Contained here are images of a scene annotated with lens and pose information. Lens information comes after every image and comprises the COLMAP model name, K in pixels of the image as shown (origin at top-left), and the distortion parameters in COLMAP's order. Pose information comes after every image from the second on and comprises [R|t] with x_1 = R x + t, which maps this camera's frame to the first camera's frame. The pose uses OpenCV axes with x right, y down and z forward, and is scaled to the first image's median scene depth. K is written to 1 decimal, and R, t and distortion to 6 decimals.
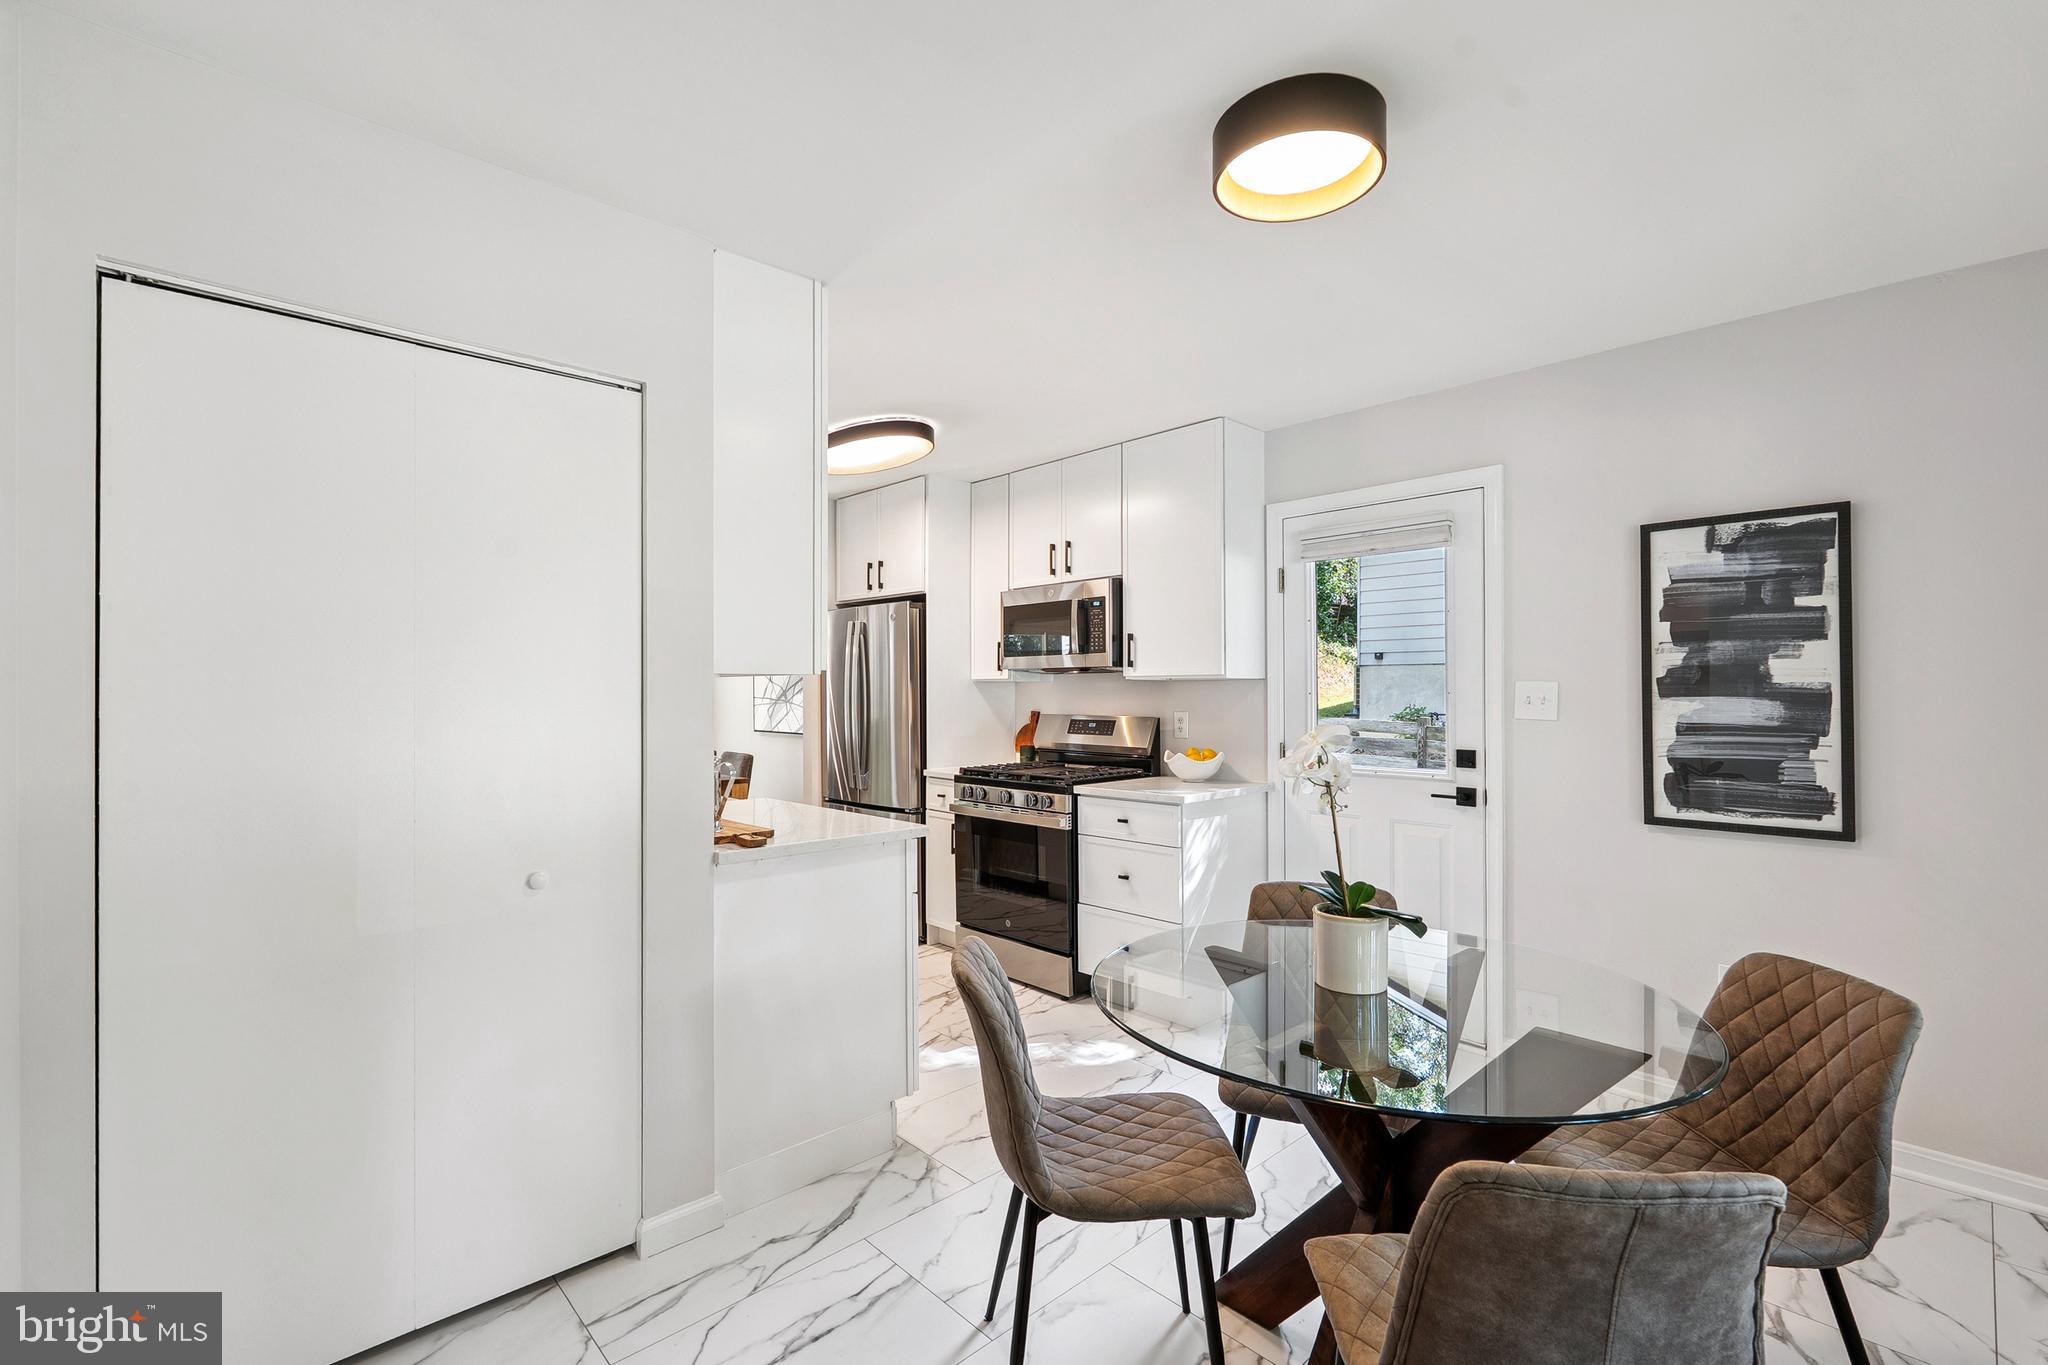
lens RADIAL K [[914.1, 0, 1025.7], [0, 914.1, 684.7], [0, 0, 1]] dist [0.000974, -0.000047]
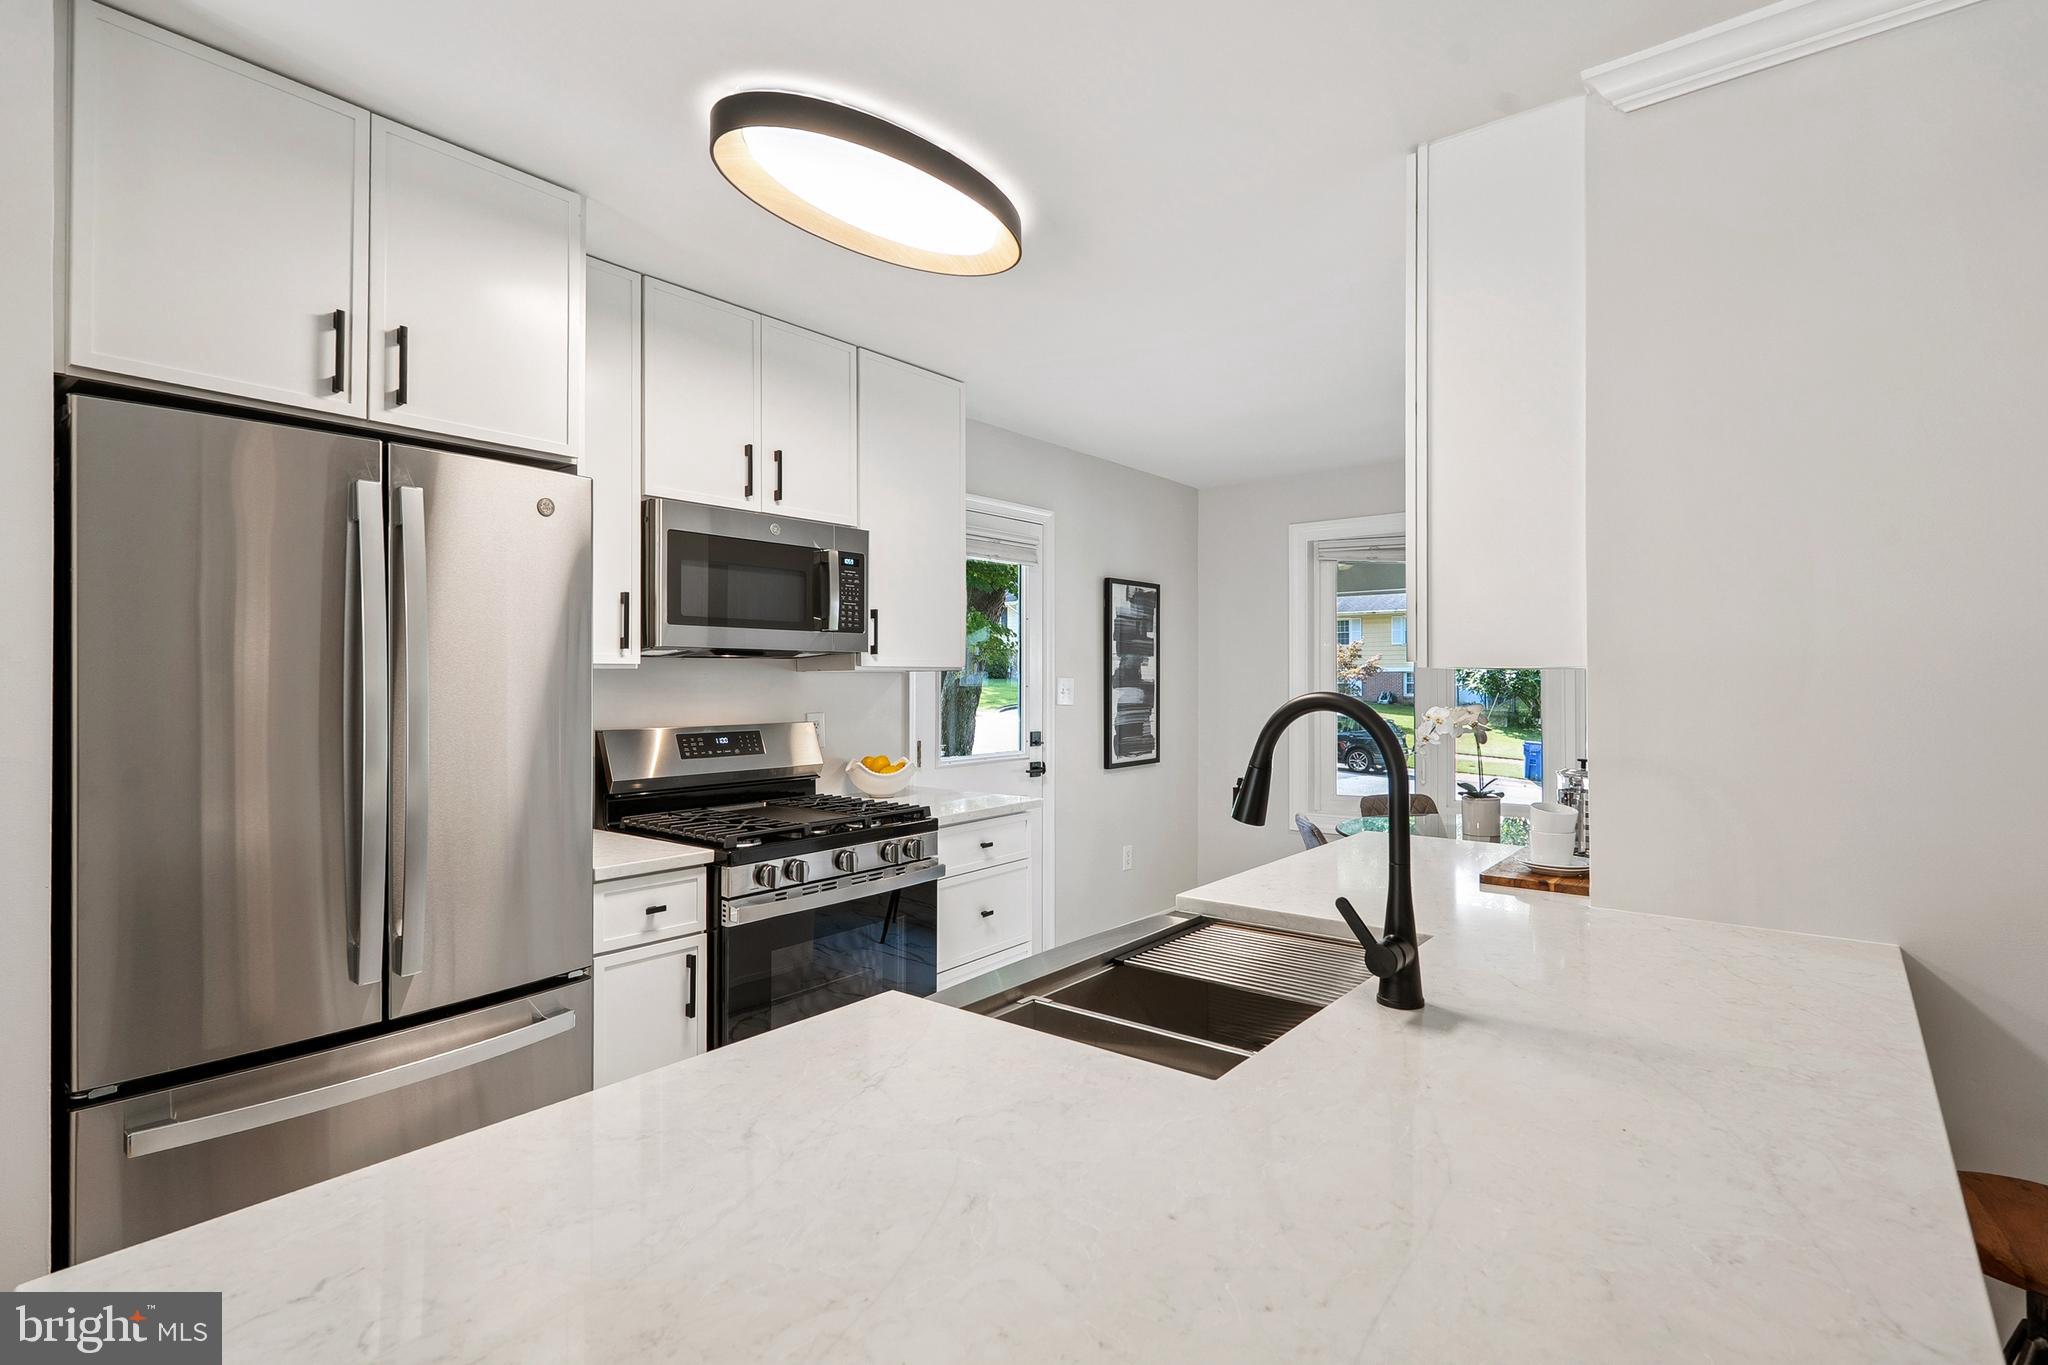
lens RADIAL K [[1010.5, 0, 1024.5], [0, 1010.5, 677.8], [0, 0, 1]] dist [-0.000004, 0.000007]
pose [[-0.151725, 0.002939, 0.988418, -1.029734], [-0.005153, 0.999980, -0.003765, 0.003349], [-0.988409, -0.005664, -0.151706, 1.439859]]
